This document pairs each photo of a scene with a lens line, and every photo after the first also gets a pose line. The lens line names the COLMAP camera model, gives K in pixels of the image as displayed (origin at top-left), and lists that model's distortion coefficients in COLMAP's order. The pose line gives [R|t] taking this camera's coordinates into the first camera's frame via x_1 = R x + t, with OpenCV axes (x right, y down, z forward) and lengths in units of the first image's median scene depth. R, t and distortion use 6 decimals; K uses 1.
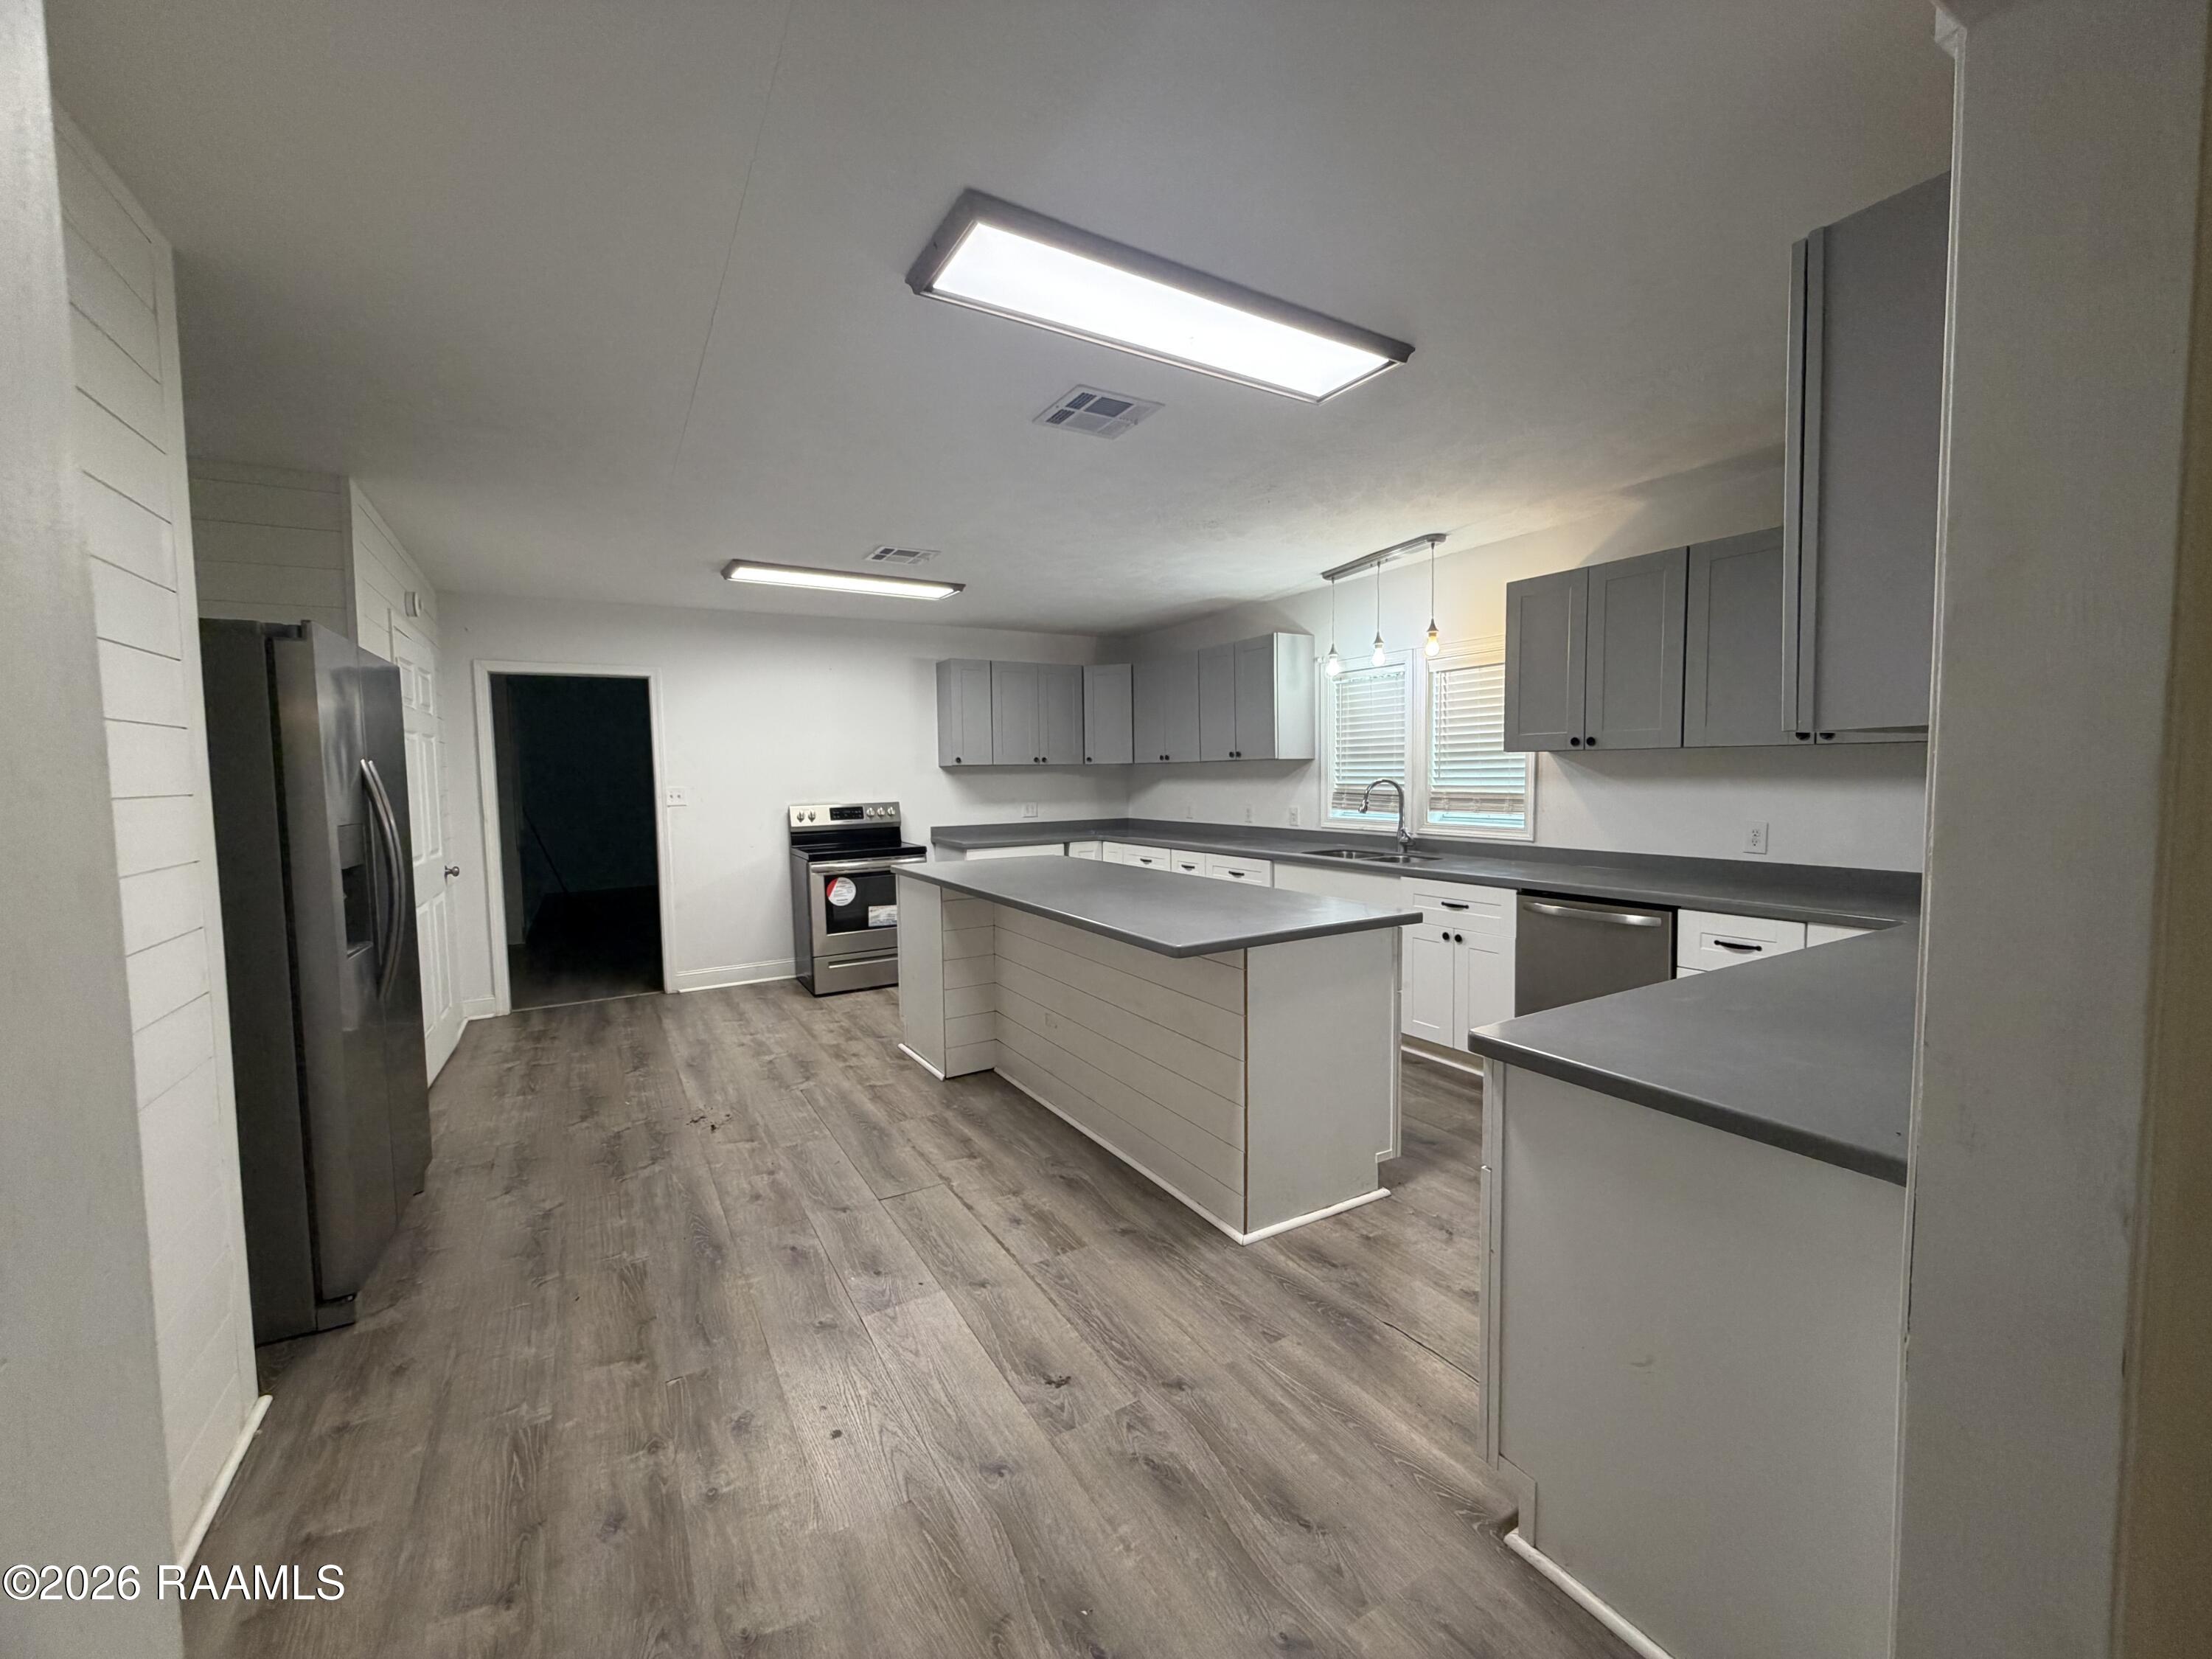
lens RADIAL K [[885.5, 0, 1100.3], [0, 885.5, 829.8], [0, 0, 1]] dist [0.001209, -0.000730]
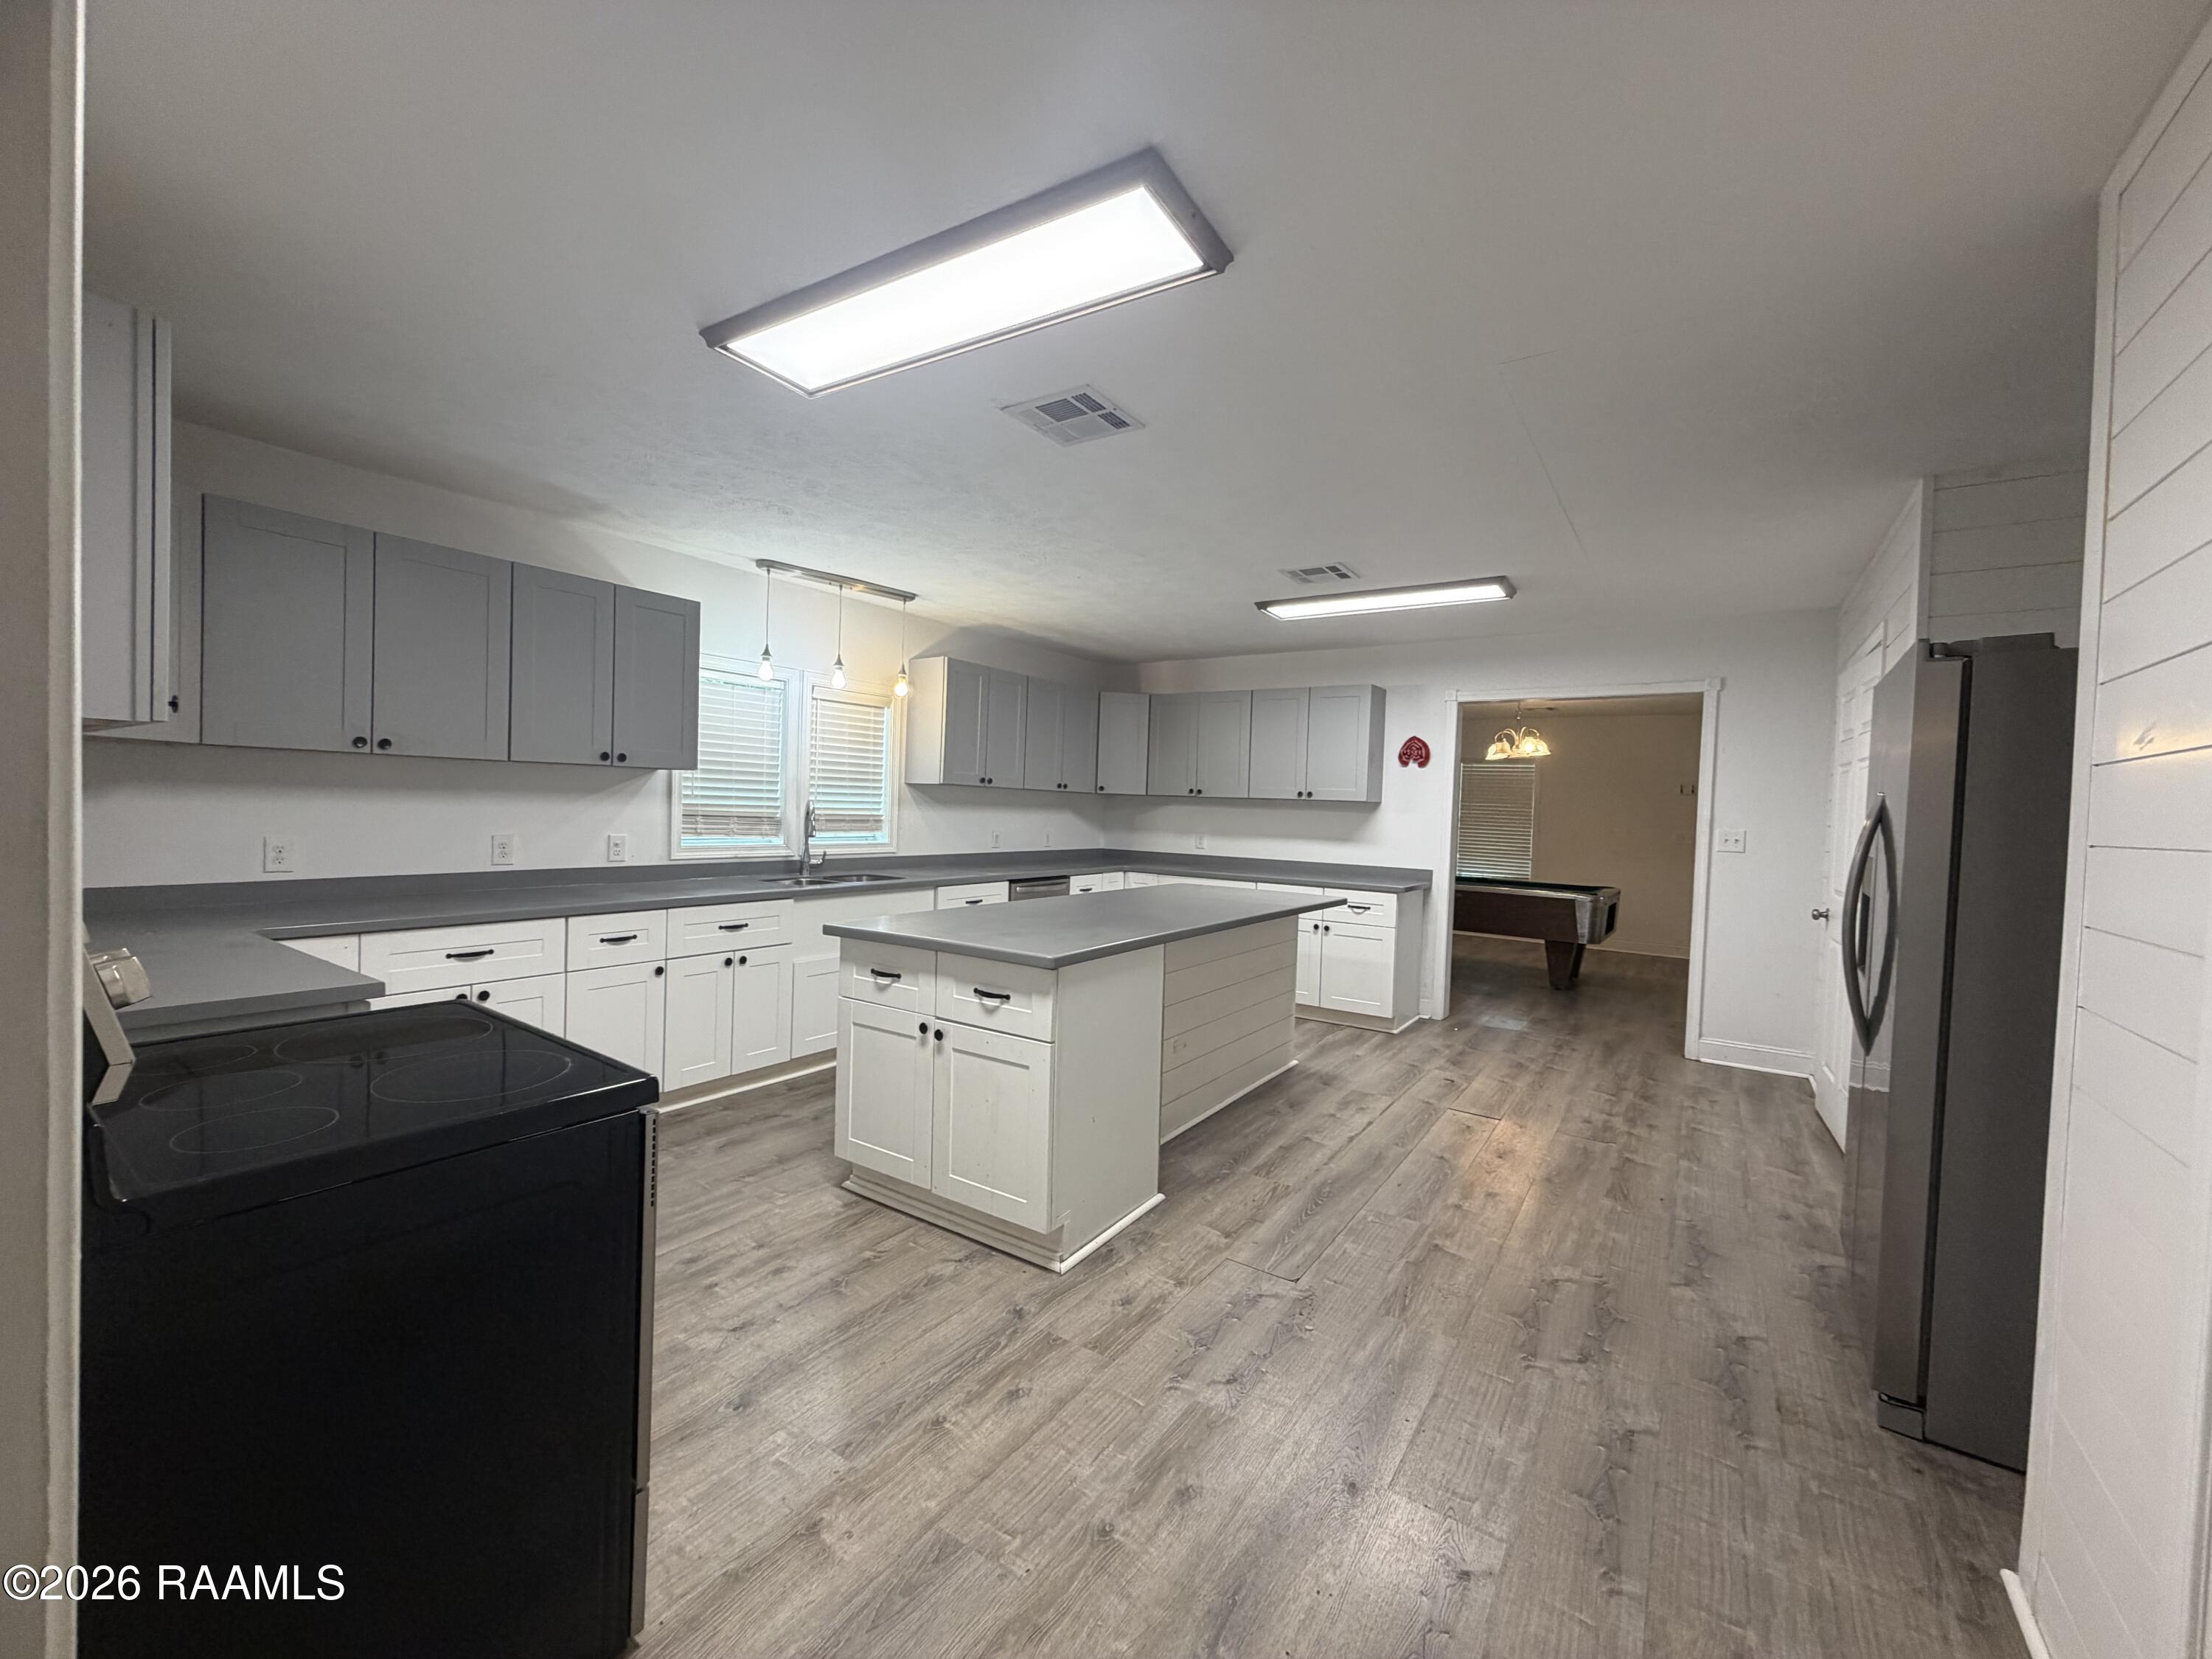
lens RADIAL K [[881.1, 0, 1102.0], [0, 881.1, 829.3], [0, 0, 1]] dist [0.000728, 0.000396]
pose [[-0.430654, -0.023302, 0.902216, -0.788081], [0.031818, 0.998653, 0.040980, -0.063283], [-0.901956, 0.046355, -0.429332, 1.286338]]
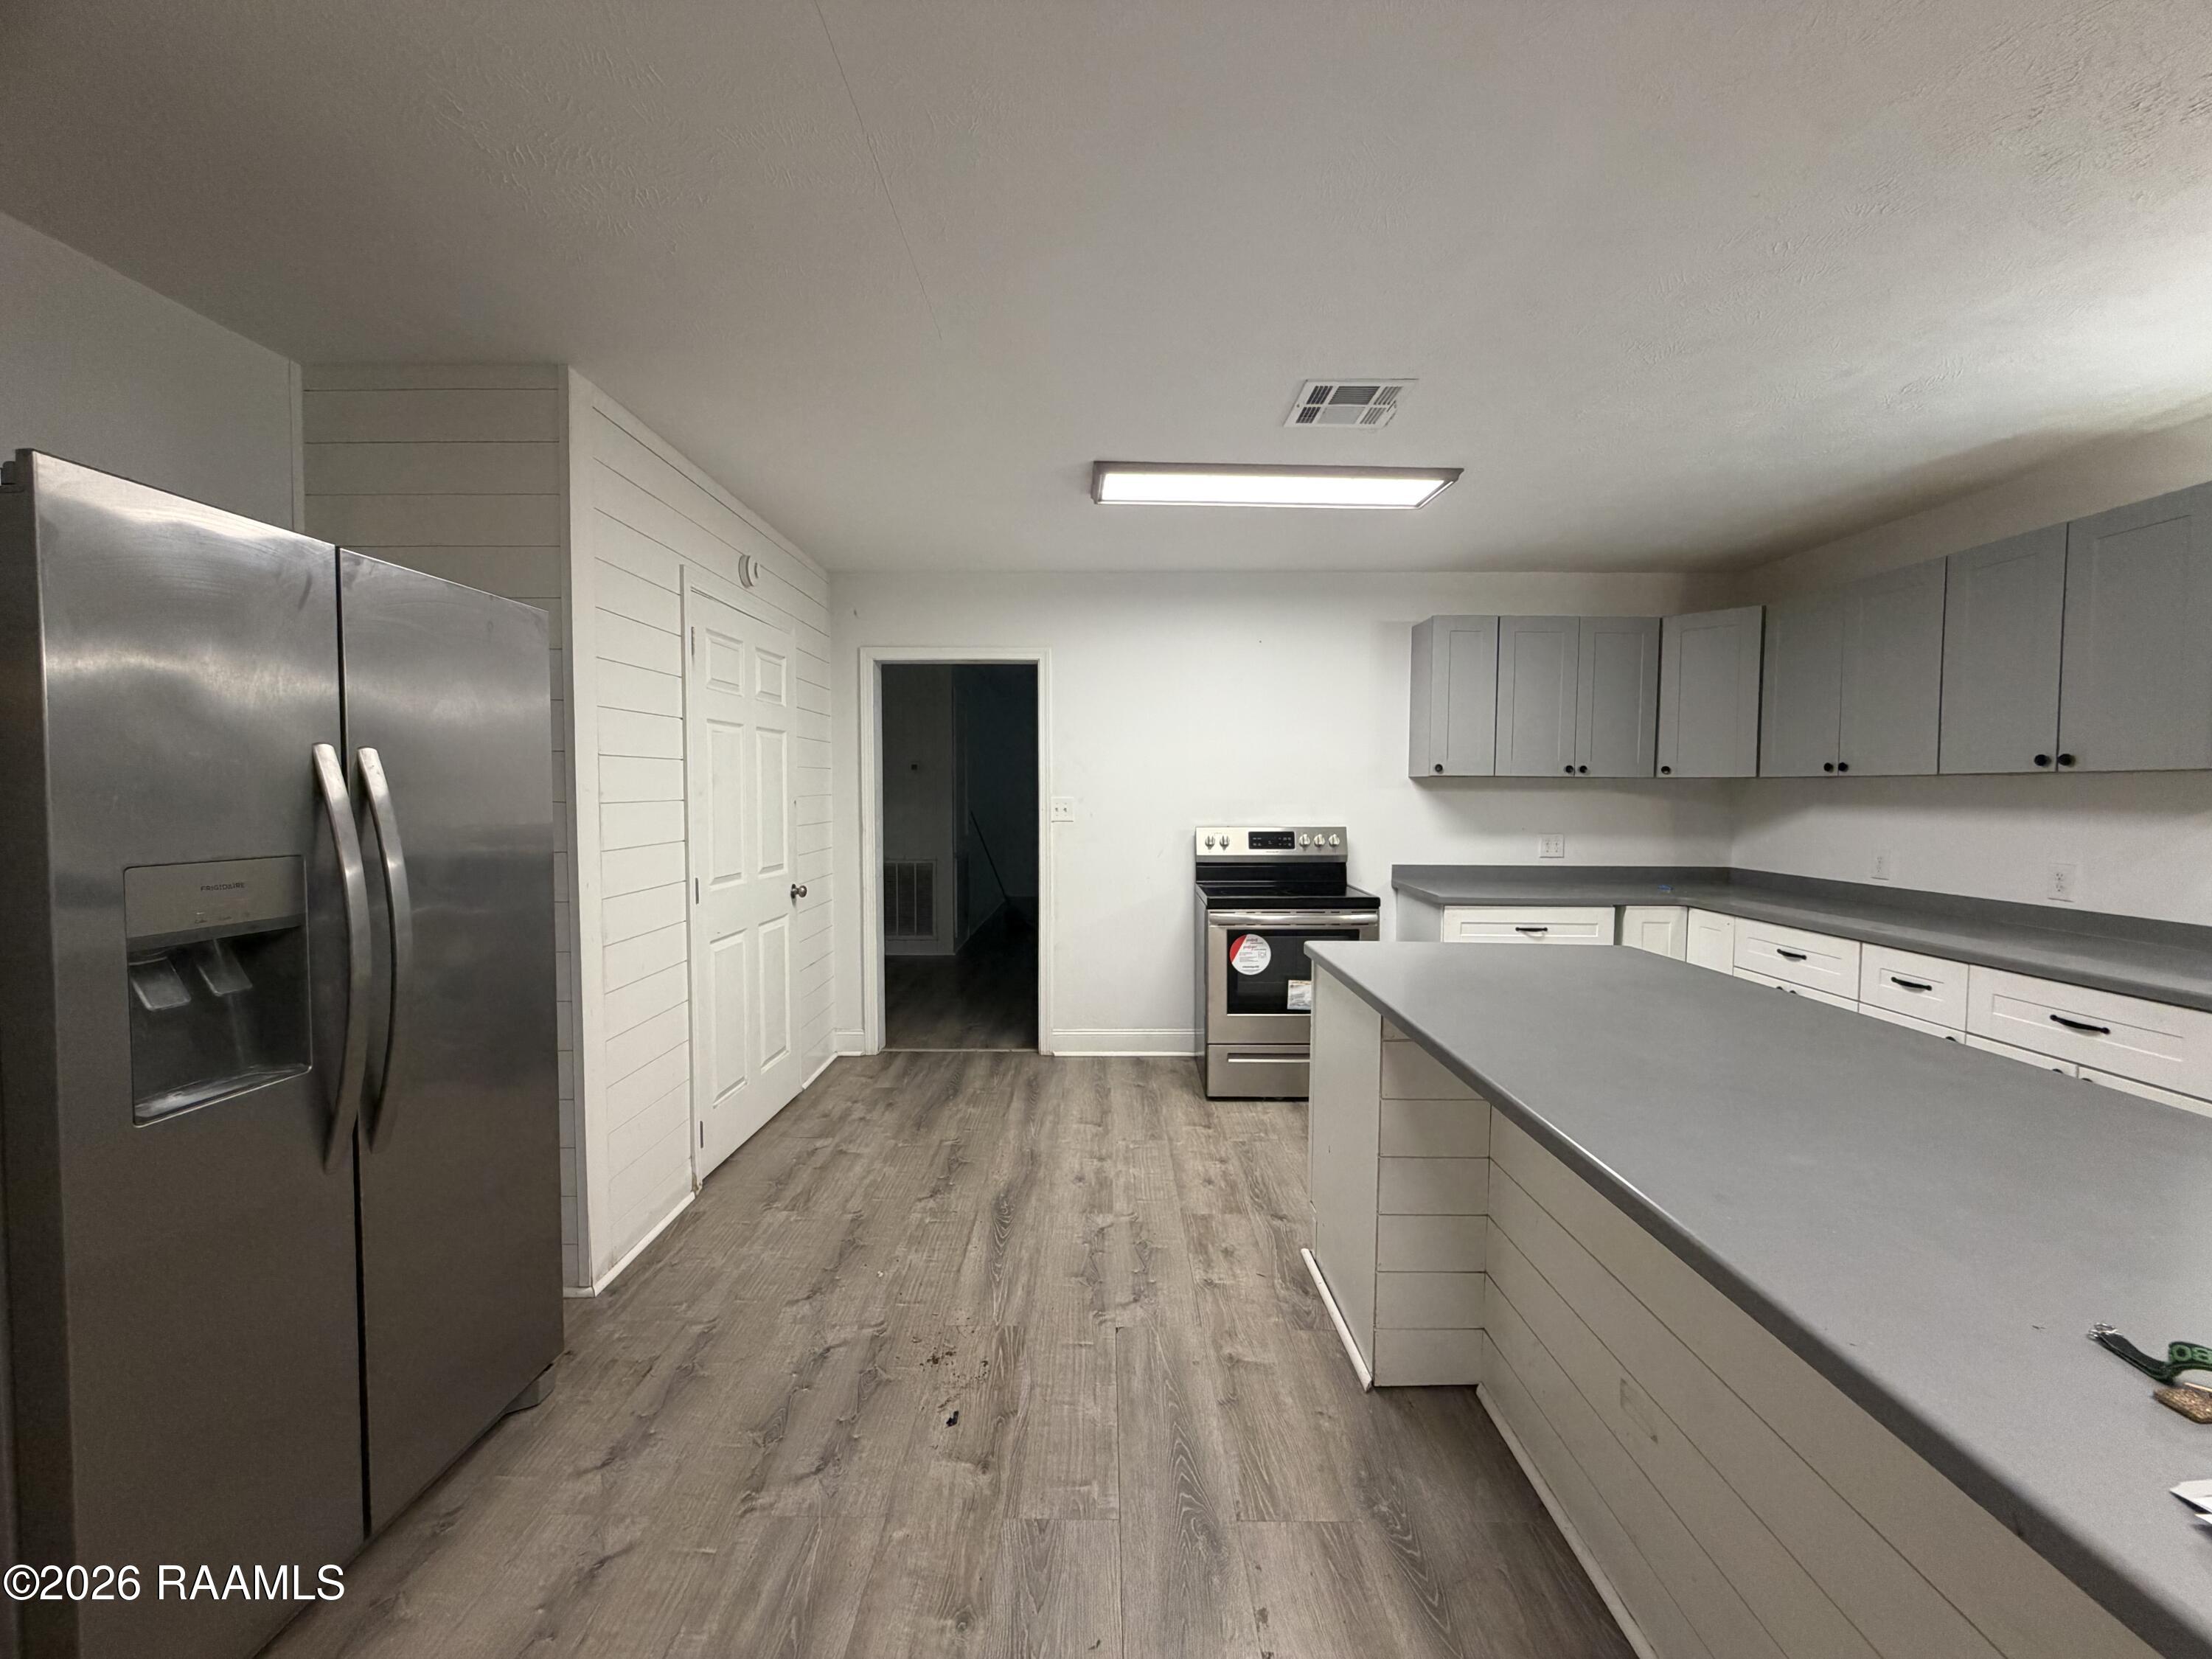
lens RADIAL K [[884.1, 0, 1100.6], [0, 884.1, 827.6], [0, 0, 1]] dist [0.001403, -0.000282]
pose [[0.862179, 0.042844, -0.504788, -0.063630], [-0.051033, 0.998694, -0.002399, -0.029081], [0.504026, 0.027829, 0.863240, 0.449083]]
